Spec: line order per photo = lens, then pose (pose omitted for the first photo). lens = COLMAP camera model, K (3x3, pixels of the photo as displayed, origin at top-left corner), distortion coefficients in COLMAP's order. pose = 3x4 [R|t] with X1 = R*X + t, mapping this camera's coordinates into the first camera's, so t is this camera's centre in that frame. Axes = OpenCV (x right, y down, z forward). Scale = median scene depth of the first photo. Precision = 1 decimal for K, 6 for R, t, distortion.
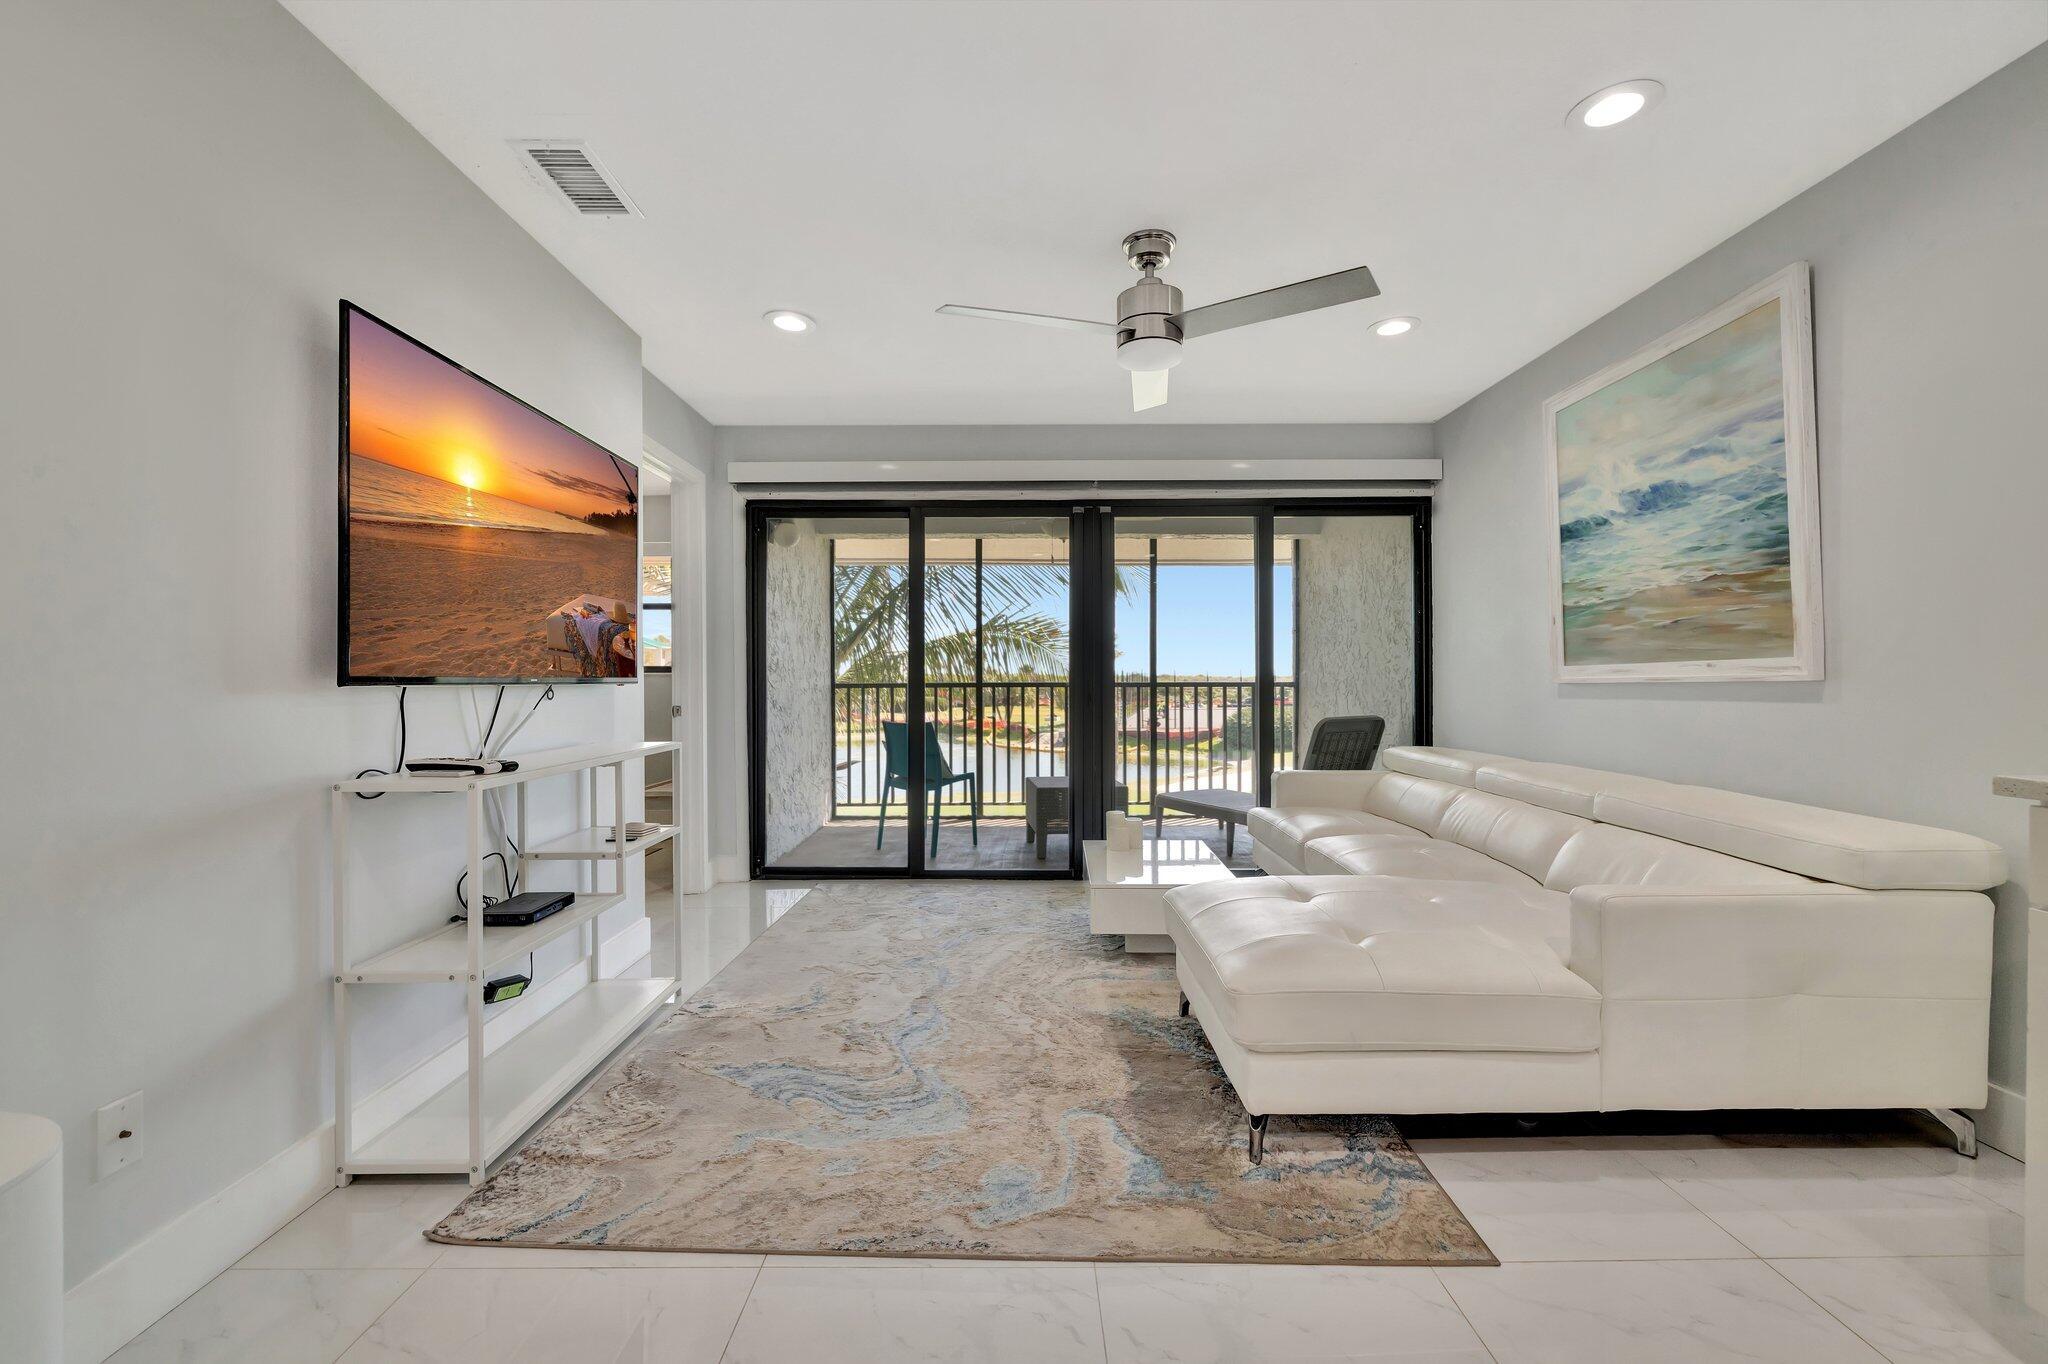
lens RADIAL K [[850.1, 0, 1016.5], [0, 850.1, 681.8], [0, 0, 1]] dist [-0.008348, 0.000081]
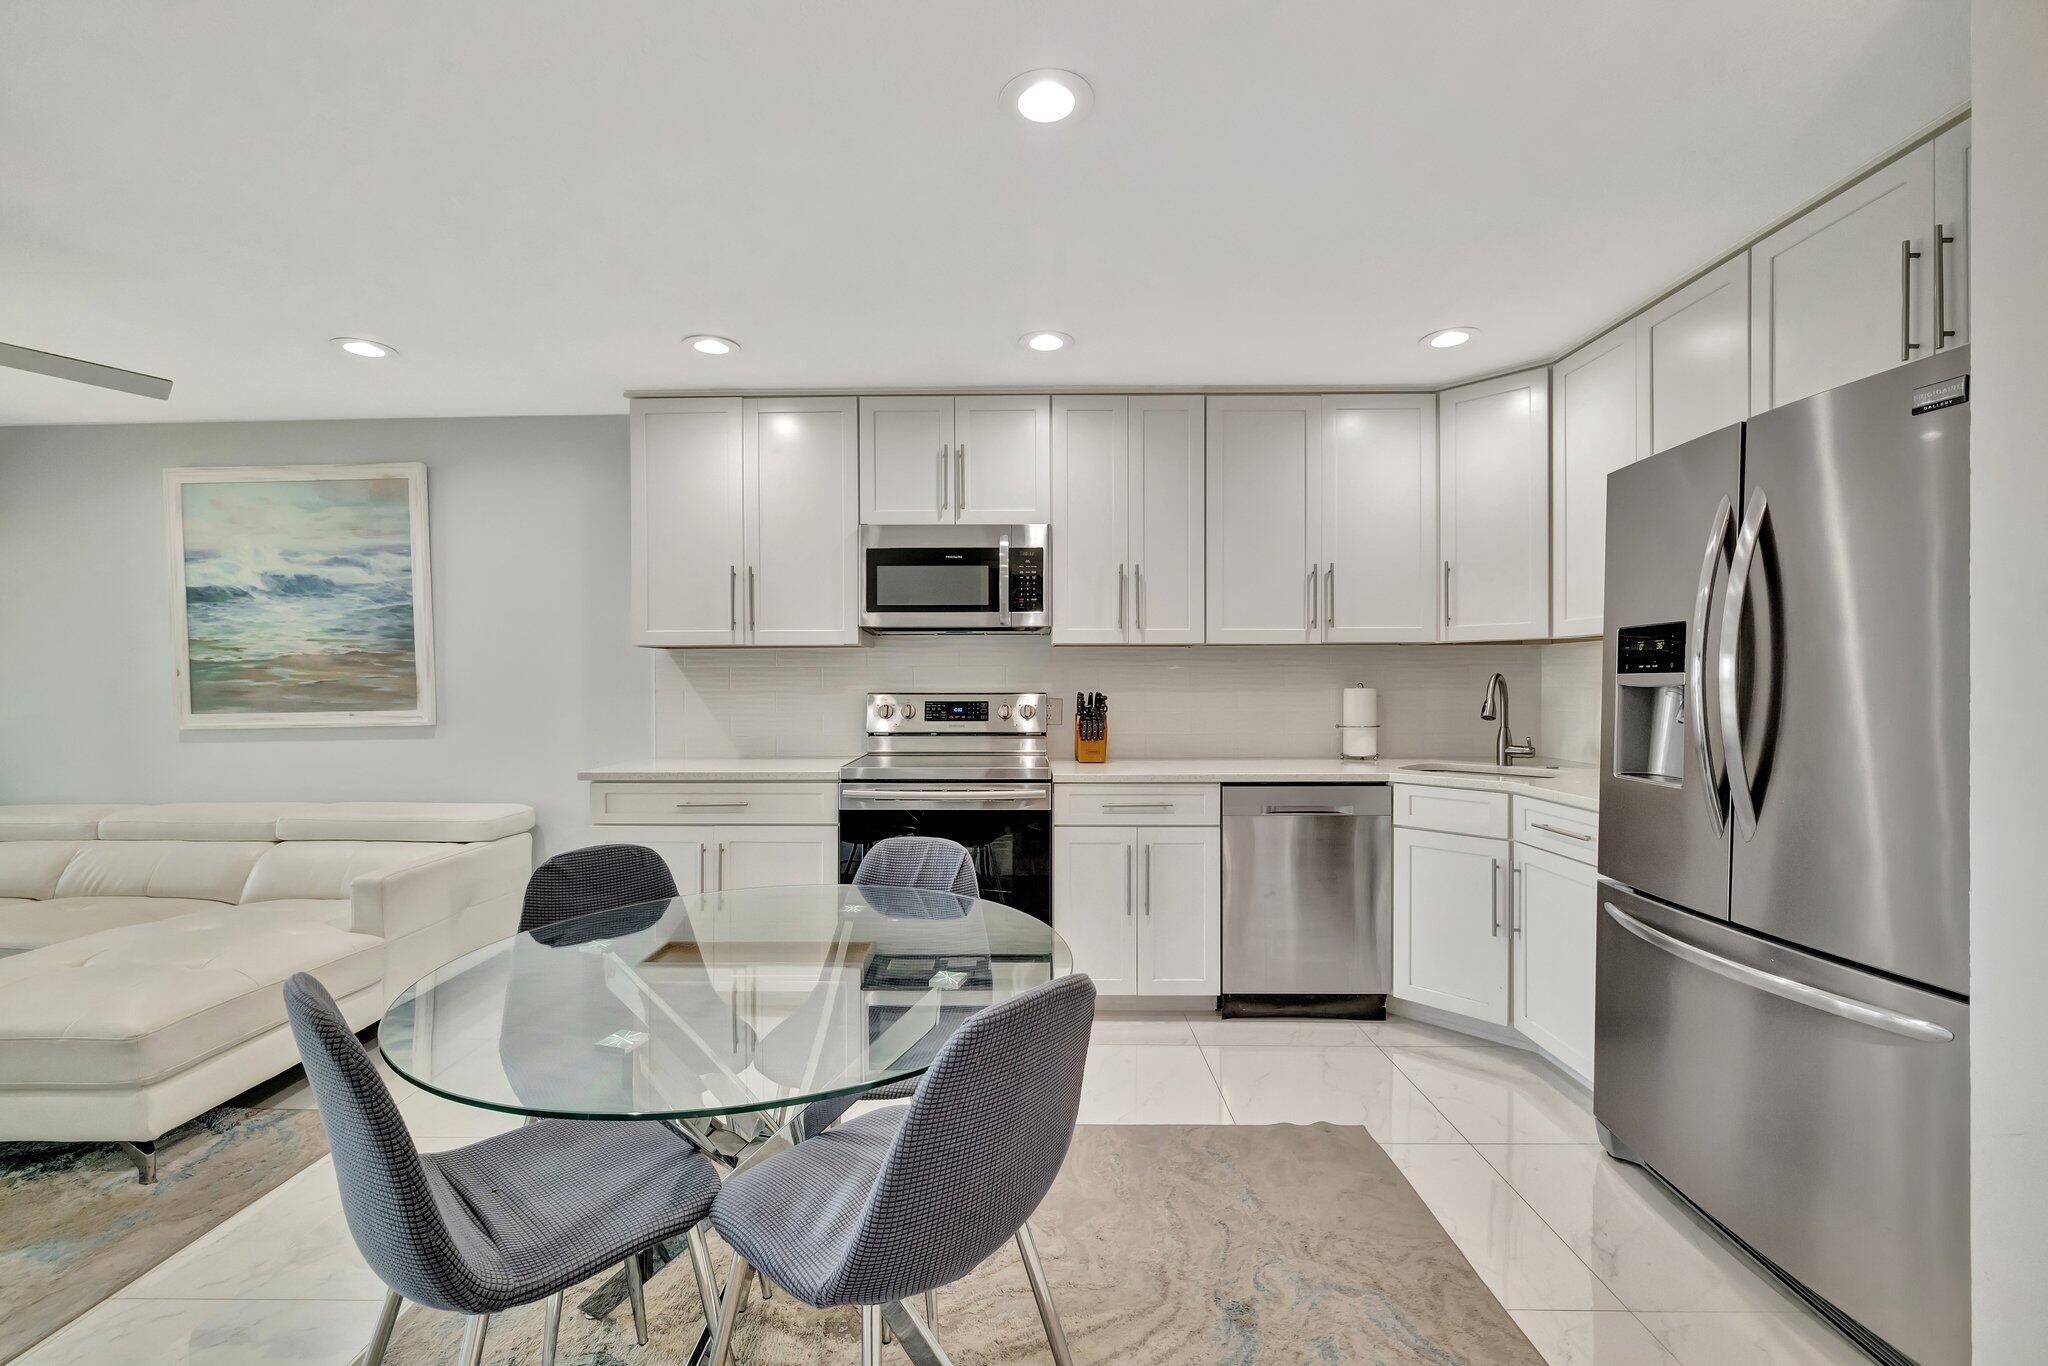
lens RADIAL K [[852.7, 0, 1017.6], [0, 852.7, 686.3], [0, 0, 1]] dist [-0.000649, 0.000096]
pose [[0.007957, -0.001763, 0.999967, -0.526744], [0.010689, 0.999941, 0.001678, -0.051836], [-0.999911, 0.010675, 0.007976, -0.105015]]
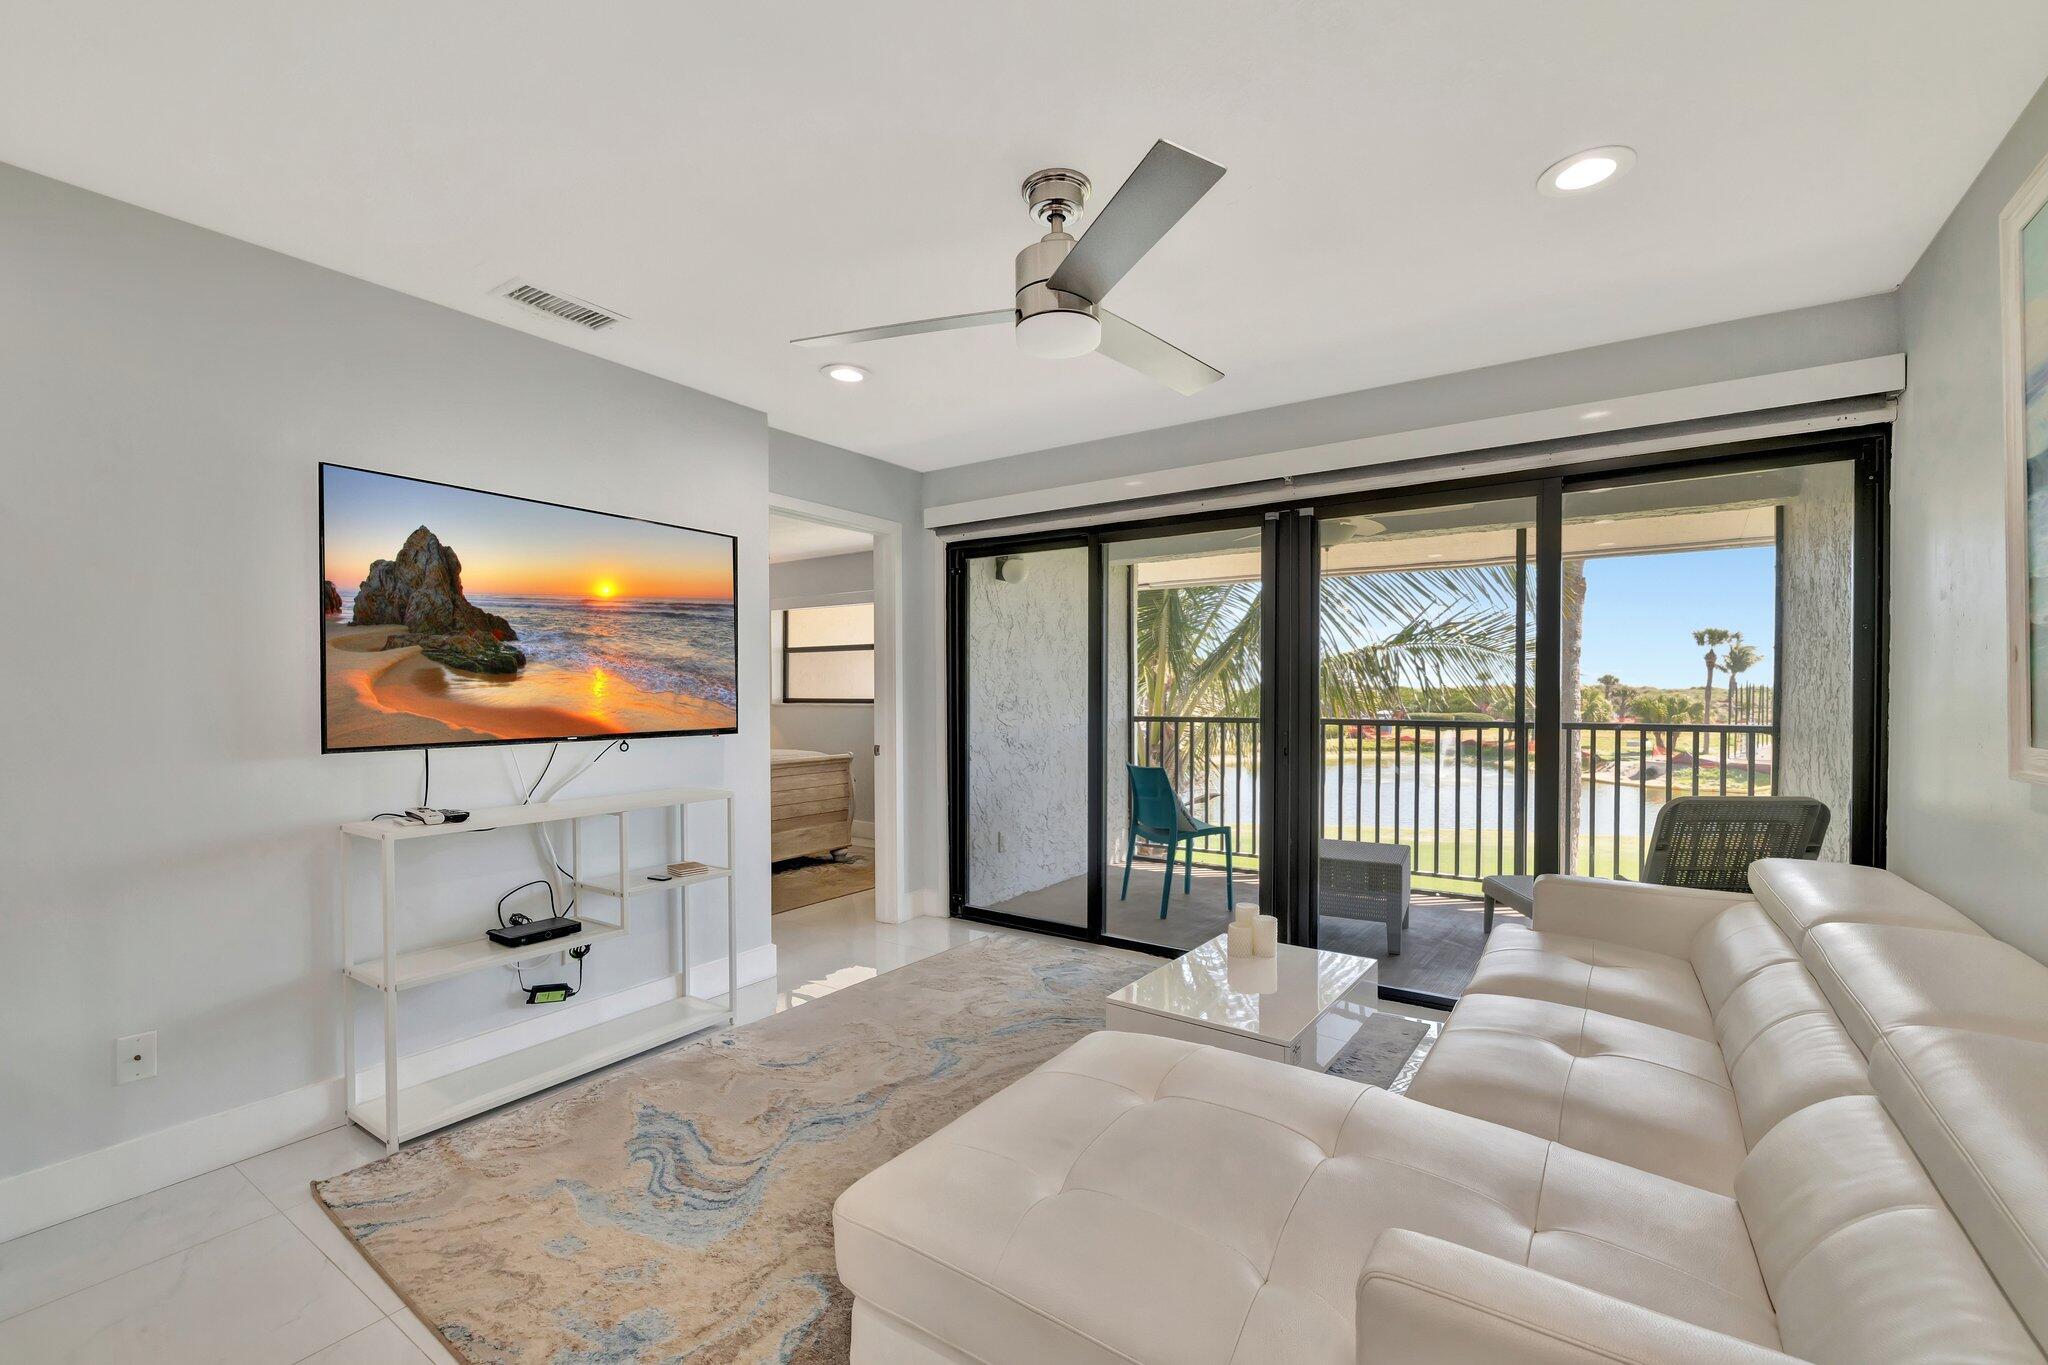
lens RADIAL K [[865.1, 0, 1010.4], [0, 865.1, 705.1], [0, 0, 1]] dist [-0.001625, -0.000140]
pose [[0.822591, 0.010910, -0.568529, 0.506311], [-0.002942, 0.999884, 0.014931, -0.055418], [0.568626, -0.010609, 0.822528, 0.289717]]
